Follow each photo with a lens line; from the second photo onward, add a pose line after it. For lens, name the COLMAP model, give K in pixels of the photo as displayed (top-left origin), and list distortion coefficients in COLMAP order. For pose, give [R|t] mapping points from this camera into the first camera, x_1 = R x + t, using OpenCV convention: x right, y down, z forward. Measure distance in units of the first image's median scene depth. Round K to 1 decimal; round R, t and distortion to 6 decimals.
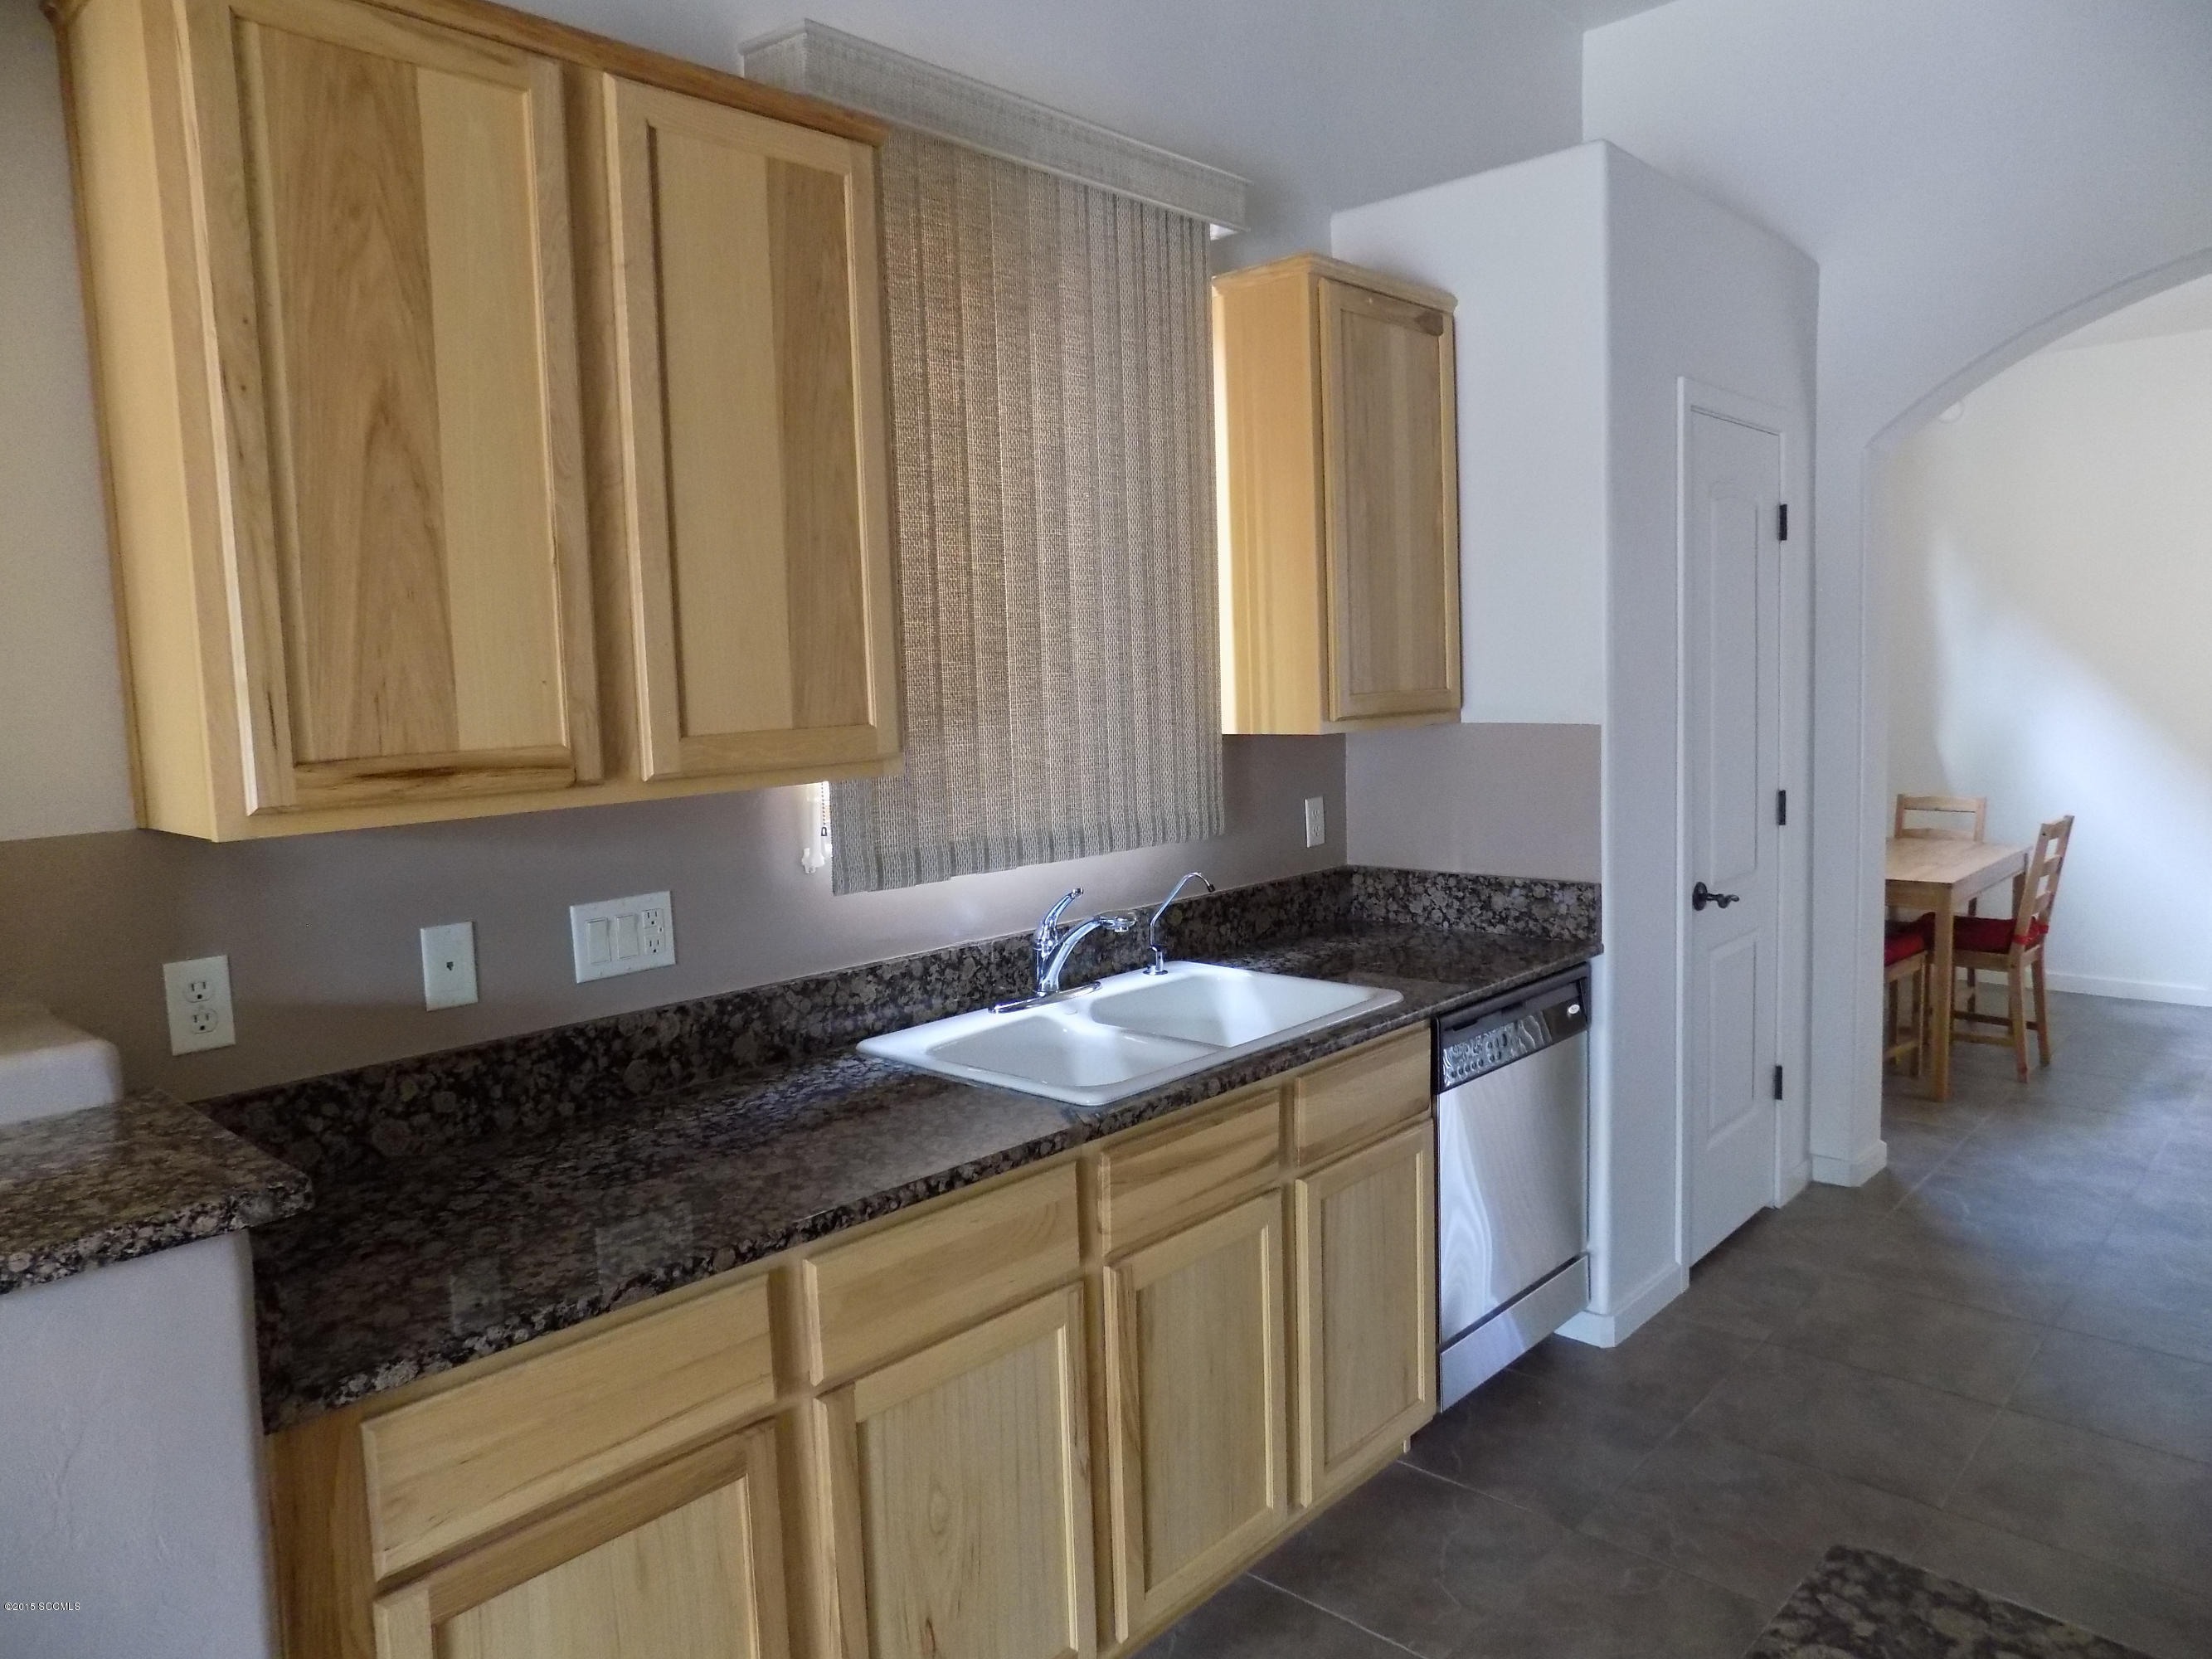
lens RADIAL K [[1488.5, 0, 1112.2], [0, 1488.5, 819.9], [0, 0, 1]] dist [-0.067081, 0.049899]
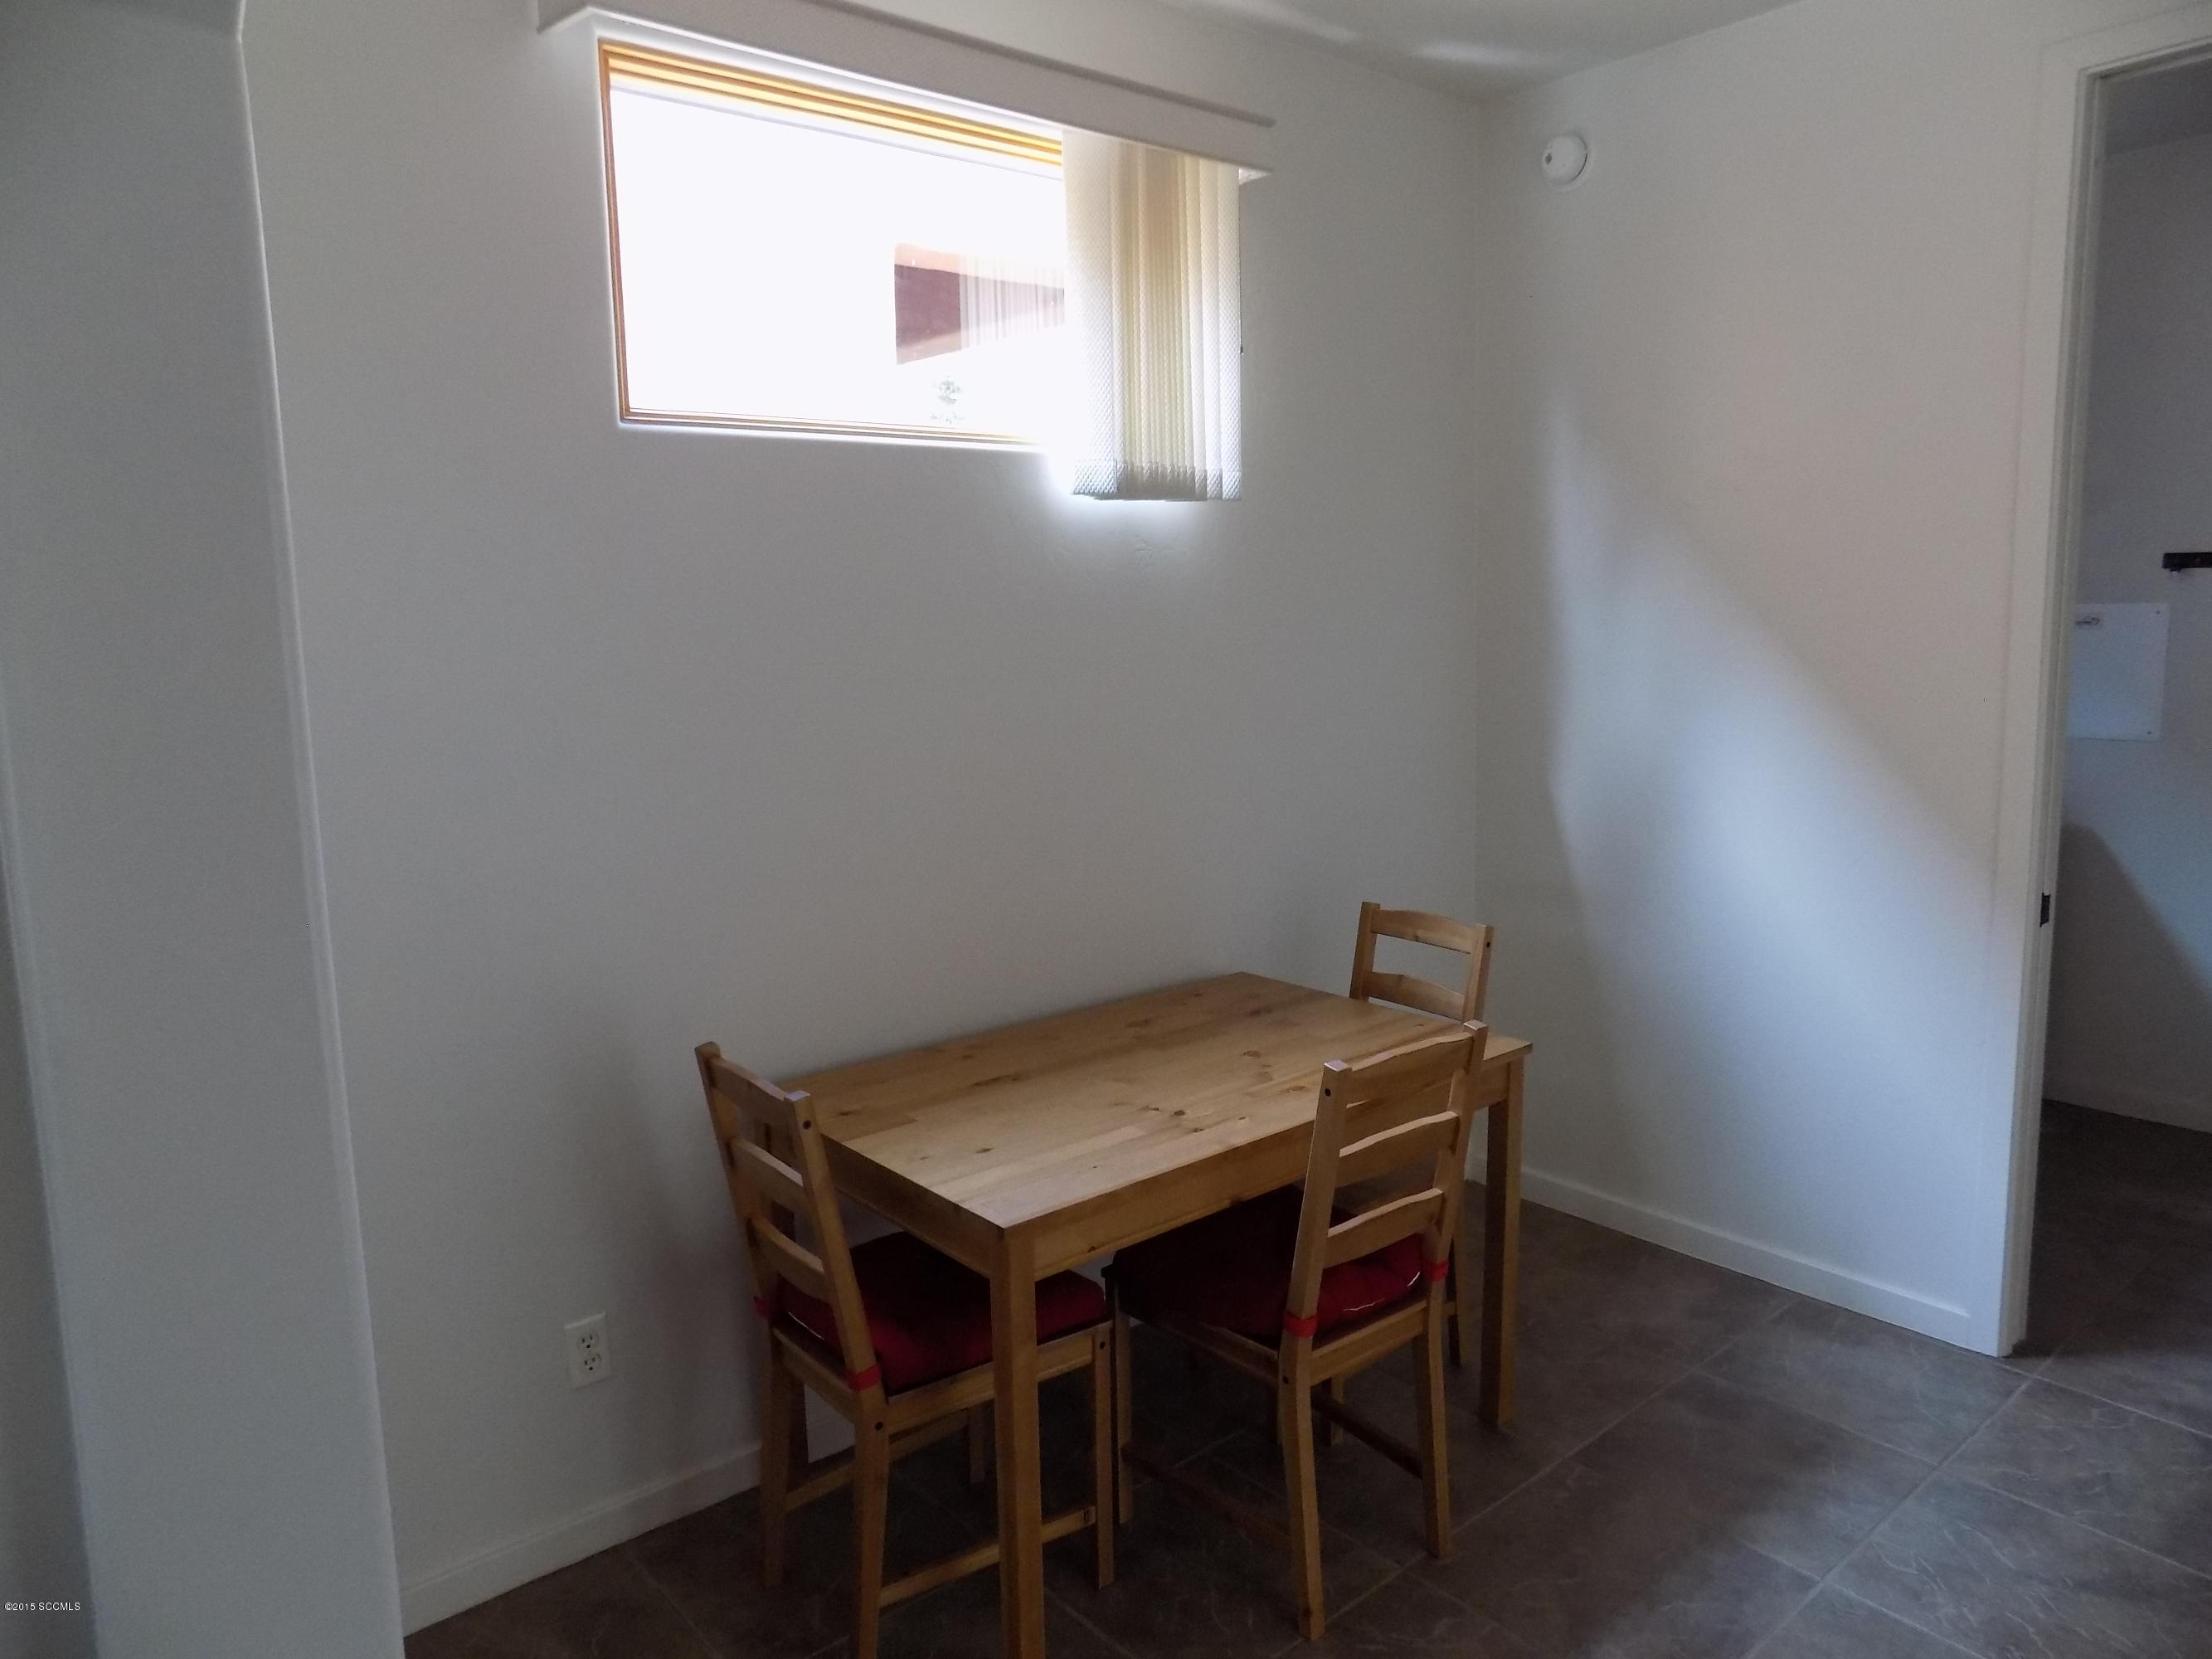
lens RADIAL K [[1488.5, 0, 1103.3], [0, 1488.5, 832.0], [0, 0, 1]] dist [-0.067081, 0.049899]
pose [[0.992958, 0.024105, -0.115991, 1.056250], [-0.018523, 0.998629, 0.048963, -0.137592], [0.117012, -0.046470, 0.992043, 1.000417]]
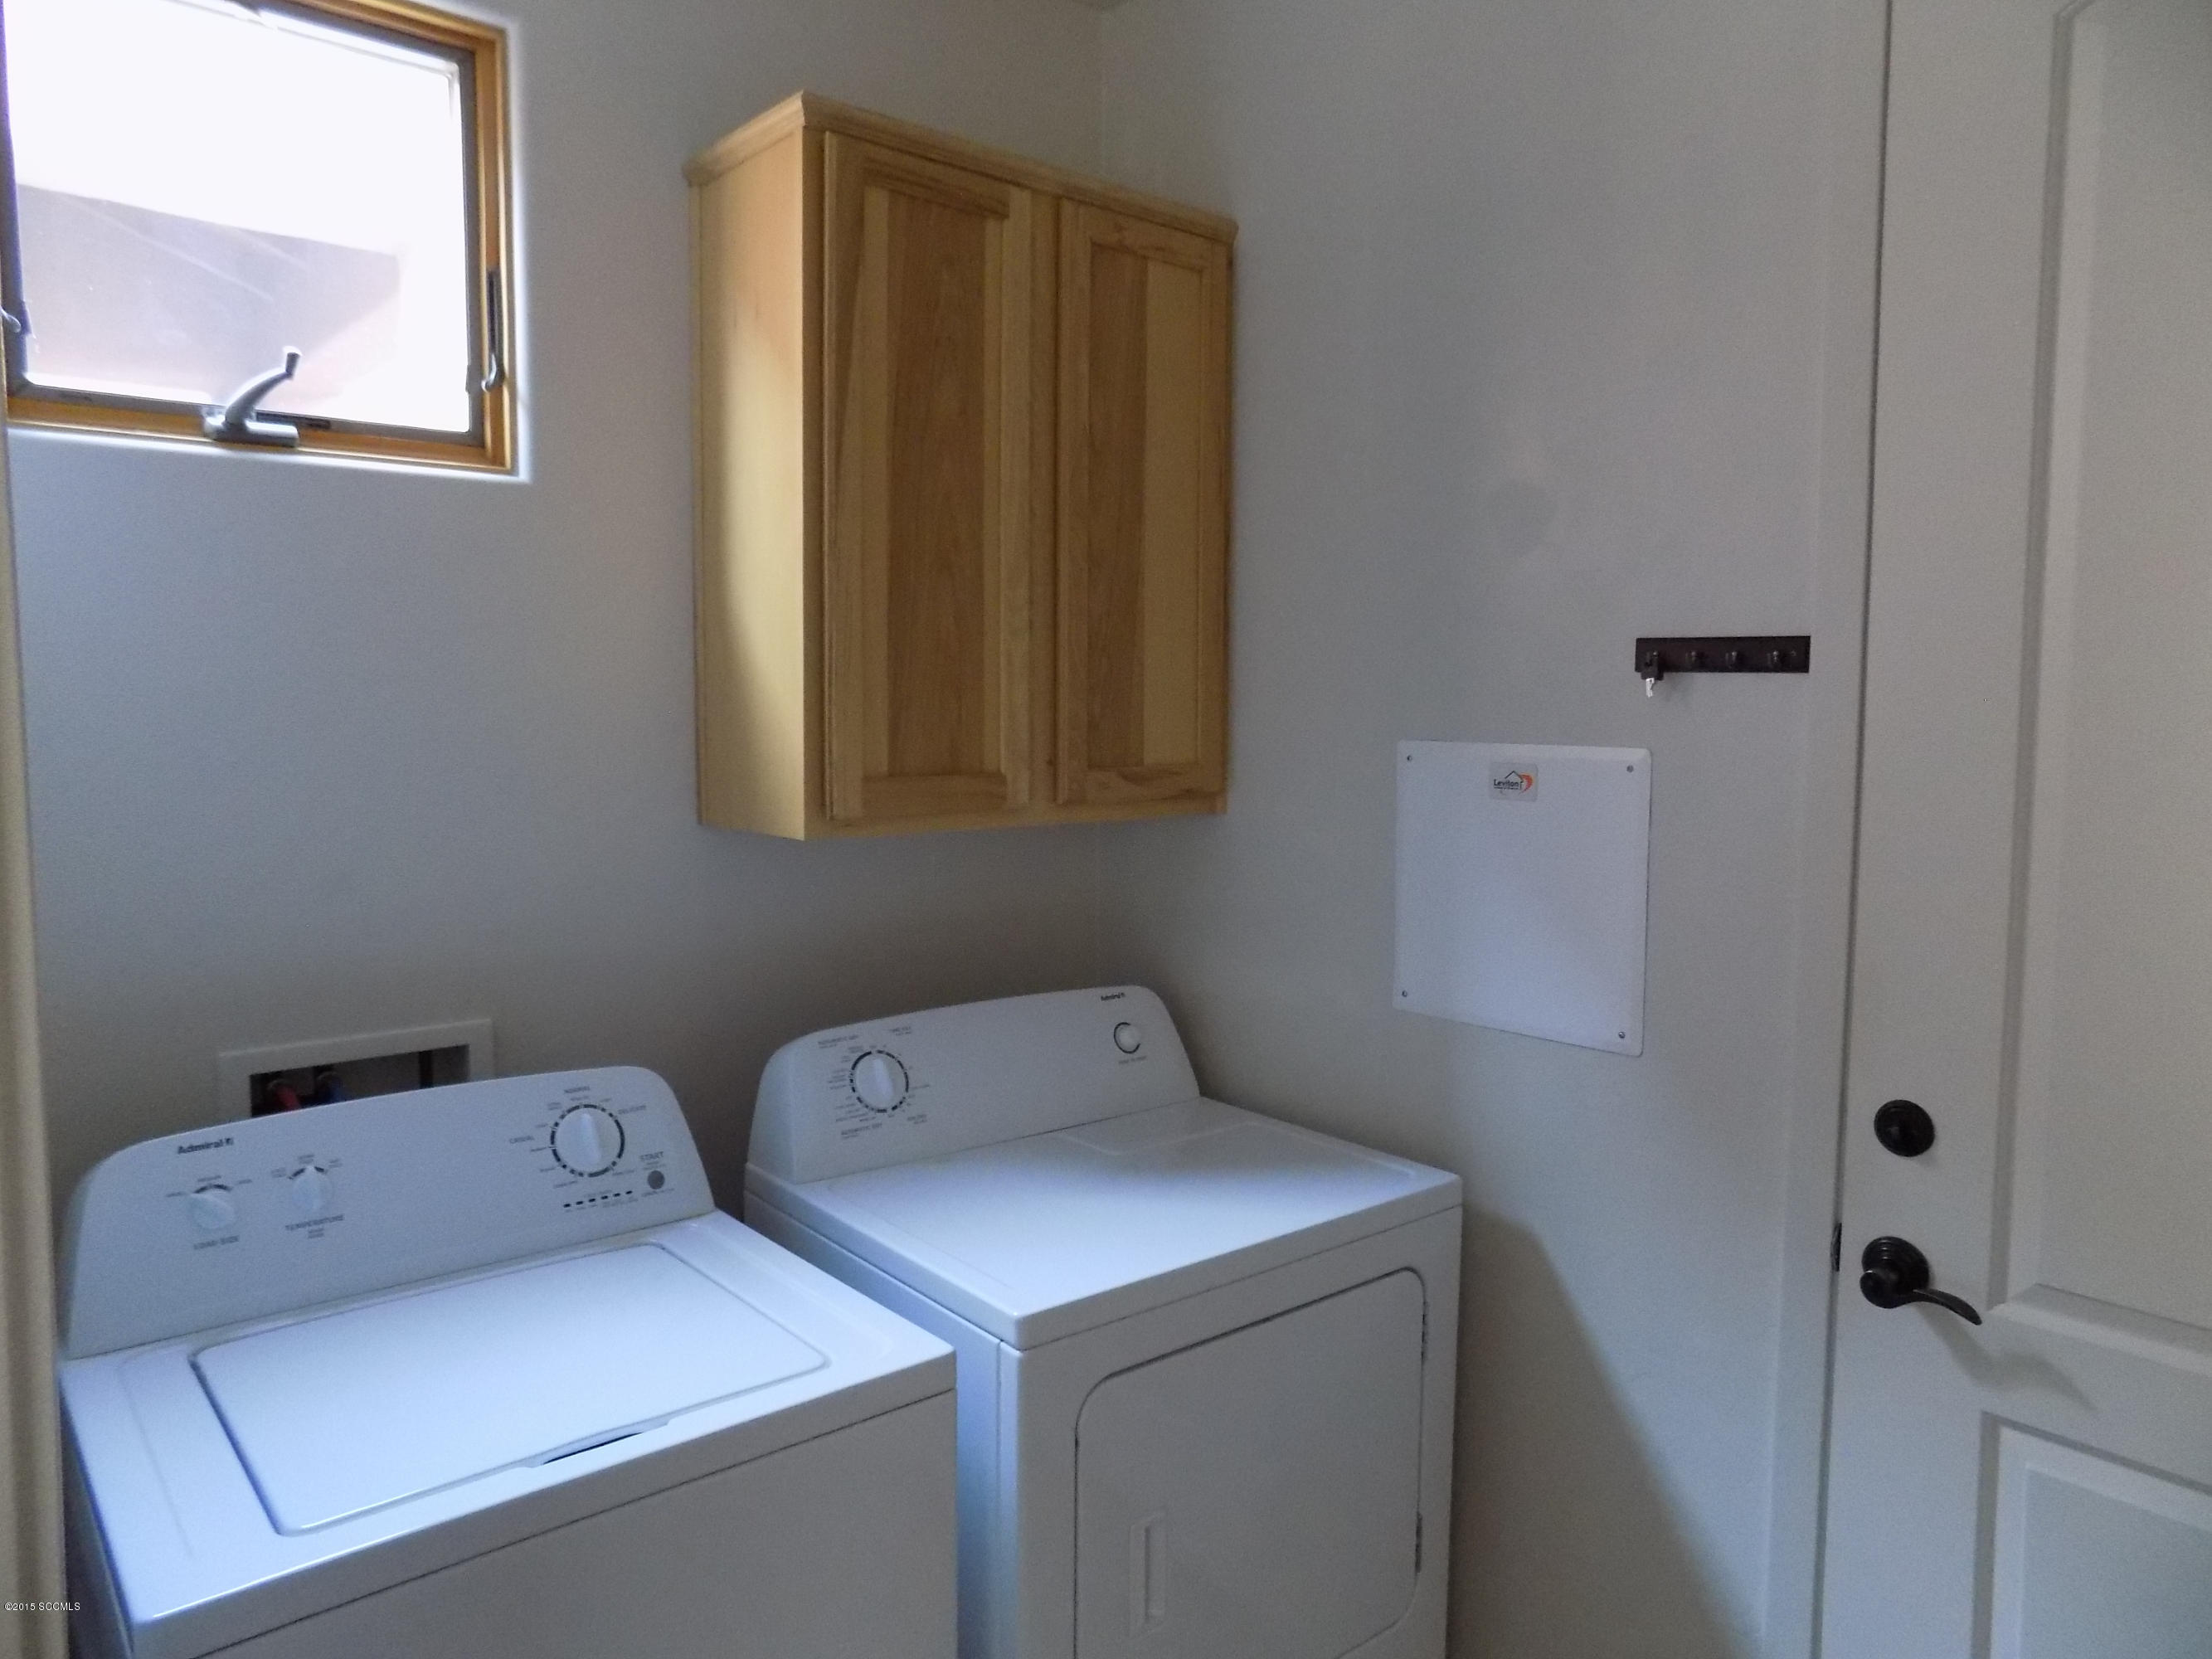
lens RADIAL K [[1488.5, 0, 1110.5], [0, 1488.5, 823.0], [0, 0, 1]] dist [-0.067081, 0.049899]
pose [[0.993274, 0.032800, -0.111049, 1.530295], [-0.034424, 0.999326, -0.012743, -0.221607], [0.110556, 0.016480, 0.993733, 1.593405]]
